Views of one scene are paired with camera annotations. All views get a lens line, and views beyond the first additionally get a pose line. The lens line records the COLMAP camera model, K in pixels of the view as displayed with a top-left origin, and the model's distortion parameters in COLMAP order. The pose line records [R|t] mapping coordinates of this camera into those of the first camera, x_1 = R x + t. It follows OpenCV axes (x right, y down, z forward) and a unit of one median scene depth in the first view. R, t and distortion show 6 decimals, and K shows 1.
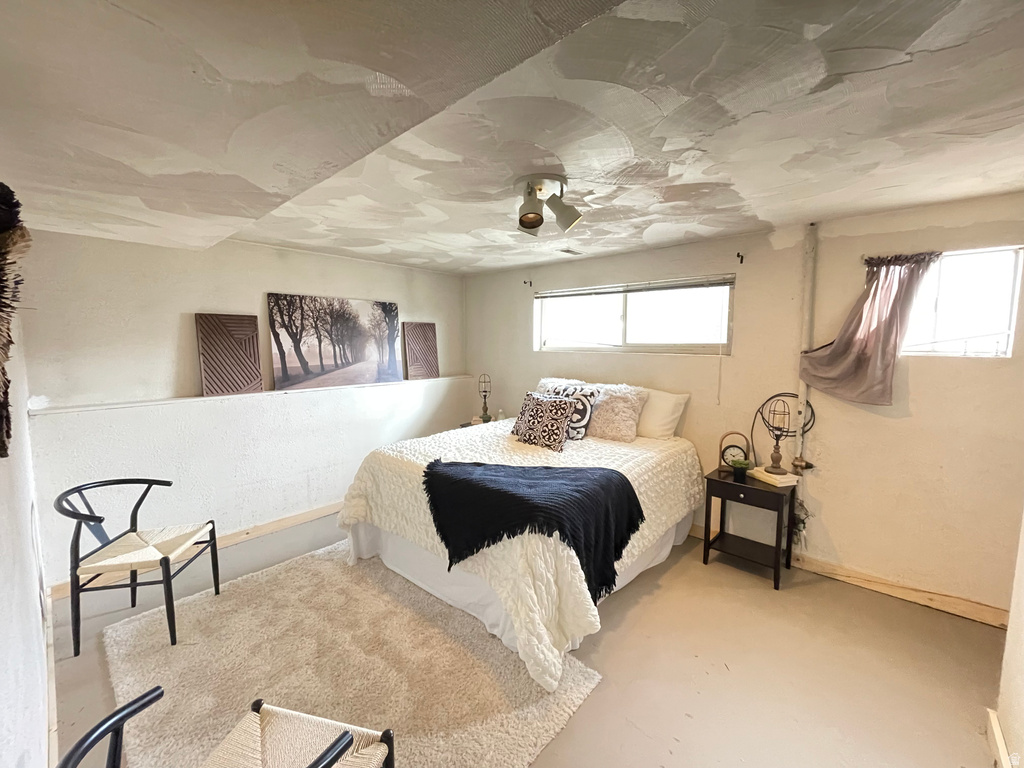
lens RADIAL K [[413.9, 0, 518.0], [0, 413.9, 386.7], [0, 0, 1]] dist [-0.007779, 0.000288]
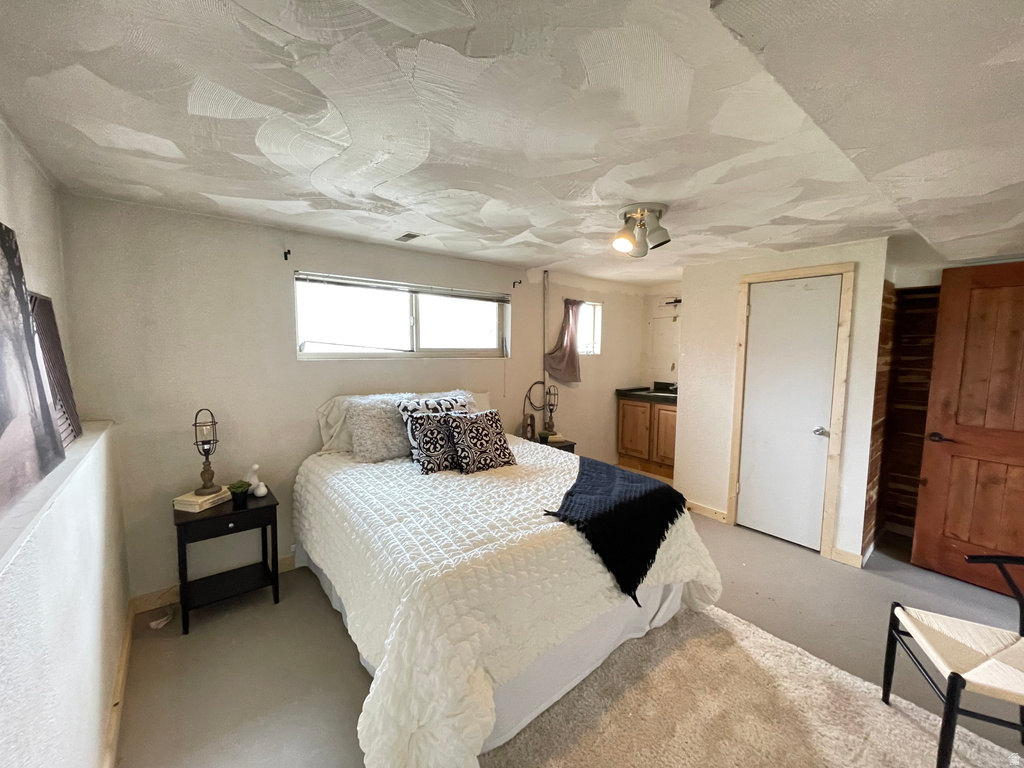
lens RADIAL K [[413.9, 0, 517.8], [0, 413.9, 379.1], [0, 0, 1]] dist [-0.007779, 0.000288]
pose [[0.139716, -0.073472, 0.987462, -0.754188], [0.109707, 0.992252, 0.058306, -0.081074], [-0.984095, 0.100186, 0.146694, 0.790323]]
